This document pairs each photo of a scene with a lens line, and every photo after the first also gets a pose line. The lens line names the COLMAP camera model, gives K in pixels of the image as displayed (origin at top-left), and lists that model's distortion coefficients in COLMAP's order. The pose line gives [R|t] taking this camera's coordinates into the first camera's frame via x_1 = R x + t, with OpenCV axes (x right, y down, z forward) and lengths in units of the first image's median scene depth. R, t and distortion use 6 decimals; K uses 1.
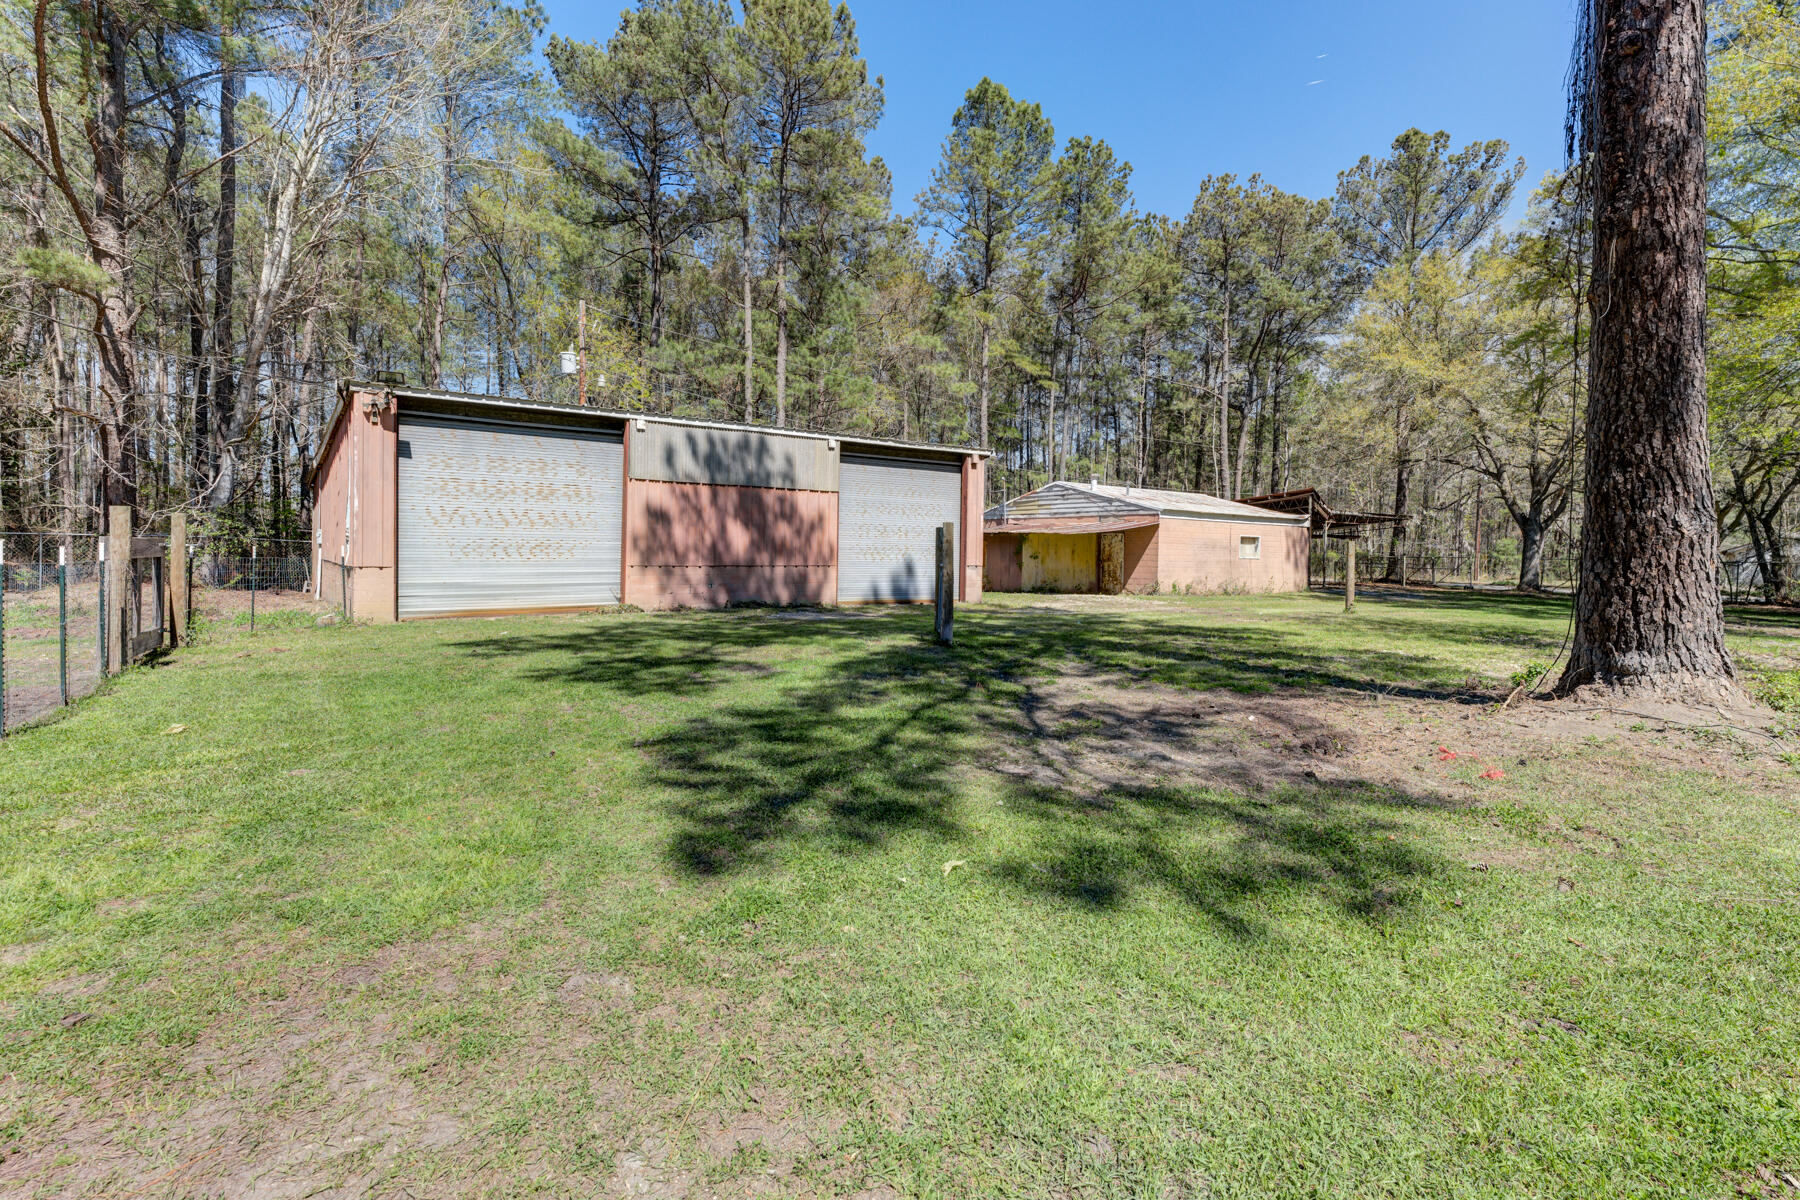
lens RADIAL K [[849.5, 0, 885.4], [0, 849.5, 569.4], [0, 0, 1]] dist [0.007504, 0.000334]
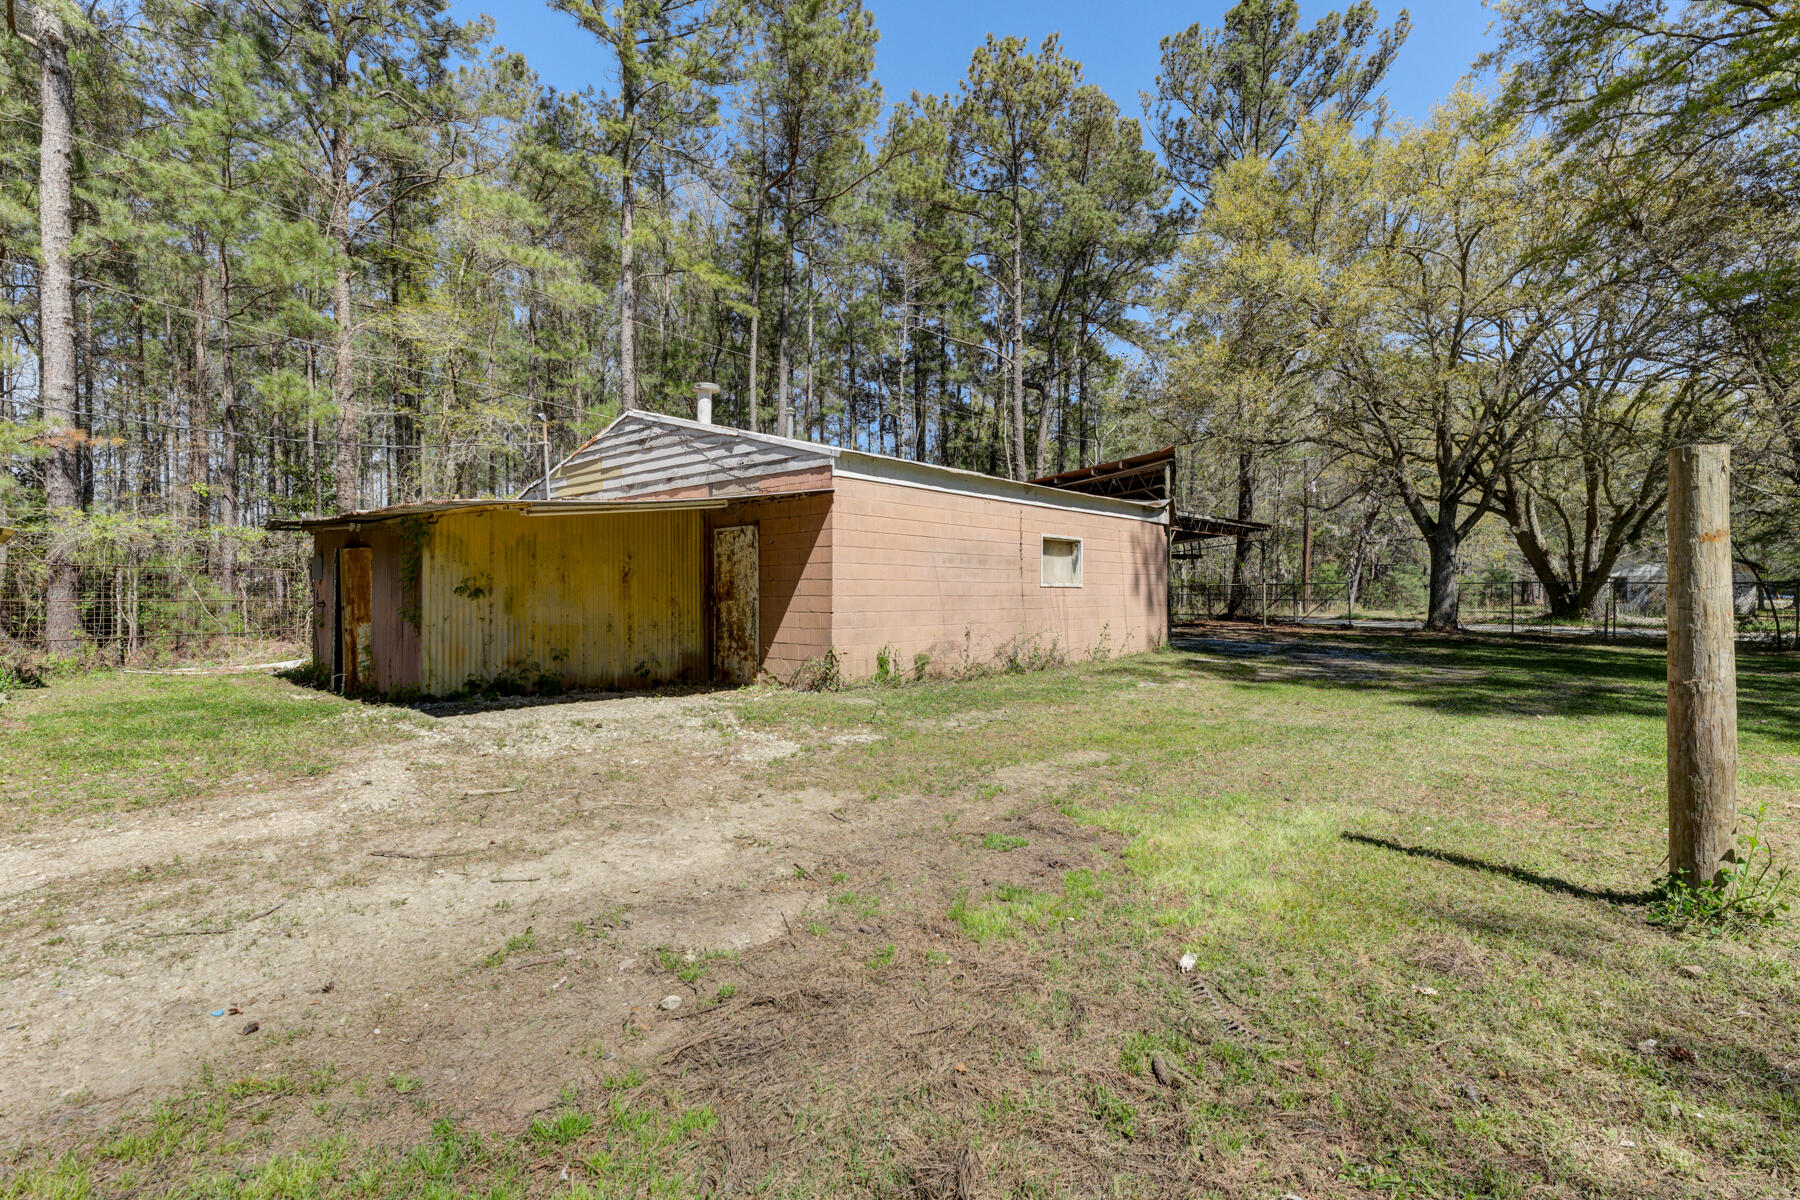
lens RADIAL K [[849.5, 0, 896.6], [0, 849.5, 597.8], [0, 0, 1]] dist [0.007504, 0.000334]
pose [[0.974967, -0.018717, 0.221560, 0.176327], [0.021398, 0.999724, -0.009706, -0.003423], [-0.221318, 0.014204, 0.975098, 0.421822]]
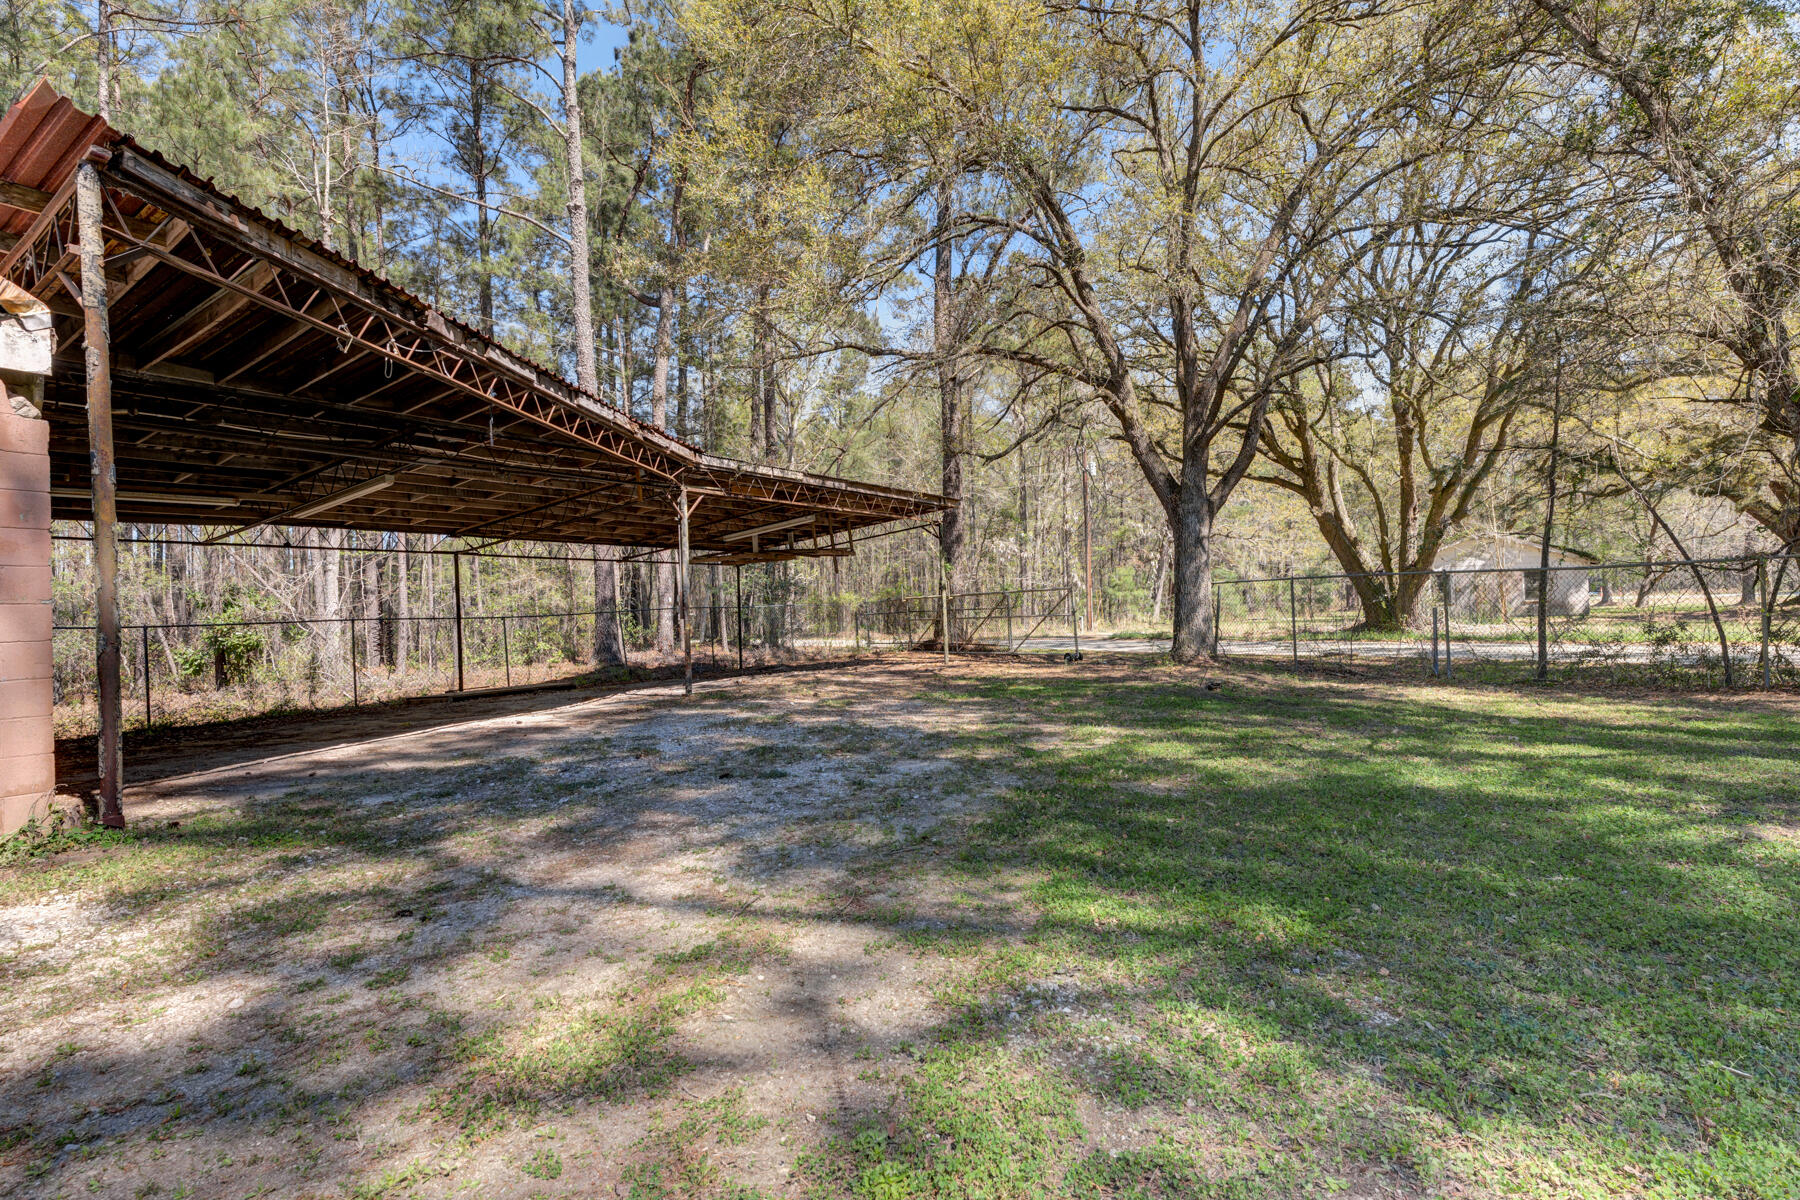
lens RADIAL K [[921.4, 0, 901.9], [0, 921.4, 600.7], [0, 0, 1]] dist [0.023277, 0.000209]
pose [[0.918645, -0.041310, 0.392919, 0.438413], [0.055102, 0.998195, -0.023881, -0.000431], [-0.391223, 0.043589, 0.919263, 0.626005]]
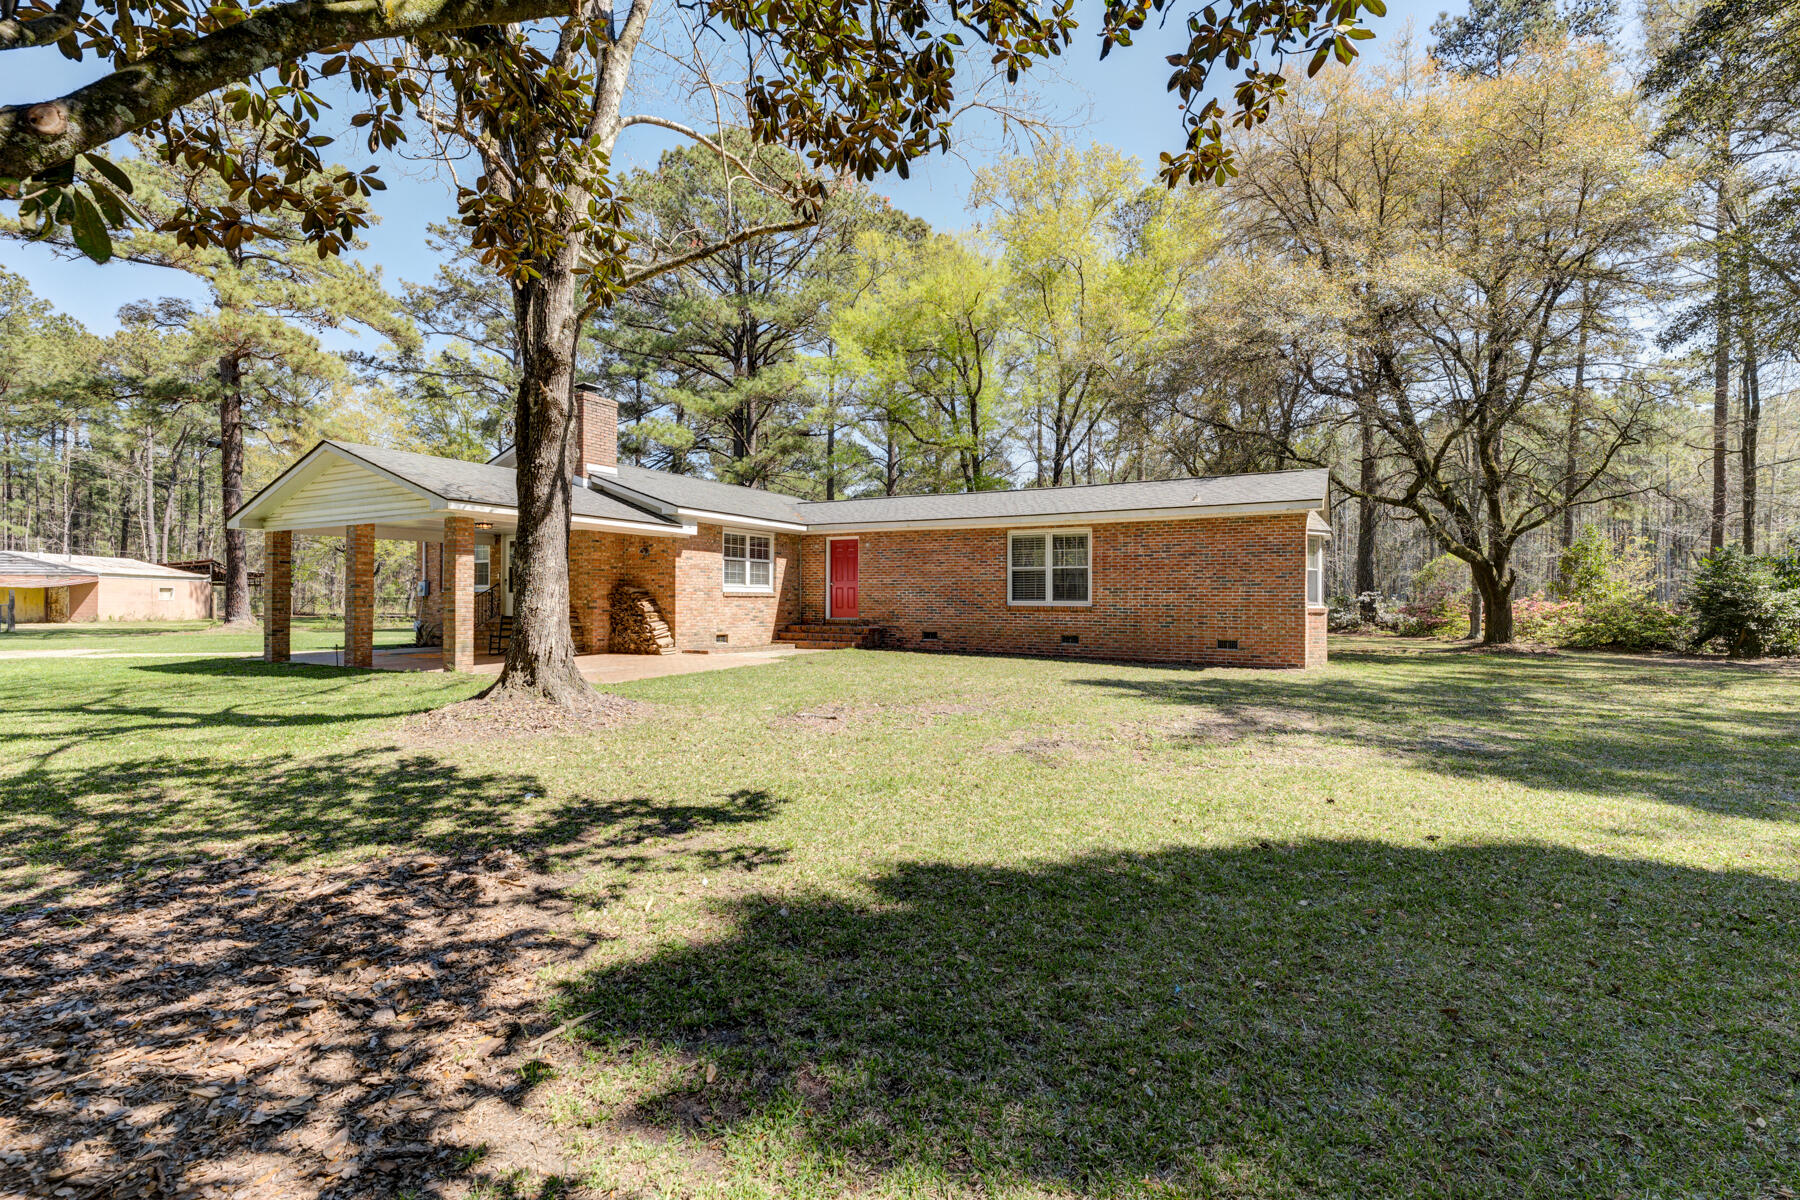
lens RADIAL K [[849.5, 0, 903.4], [0, 849.5, 593.0], [0, 0, 1]] dist [0.007504, 0.000334]
pose [[0.461733, -0.011397, 0.886946, -0.298367], [0.031653, 0.999492, -0.003636, 0.017712], [-0.886454, 0.029753, 0.461860, -0.803647]]
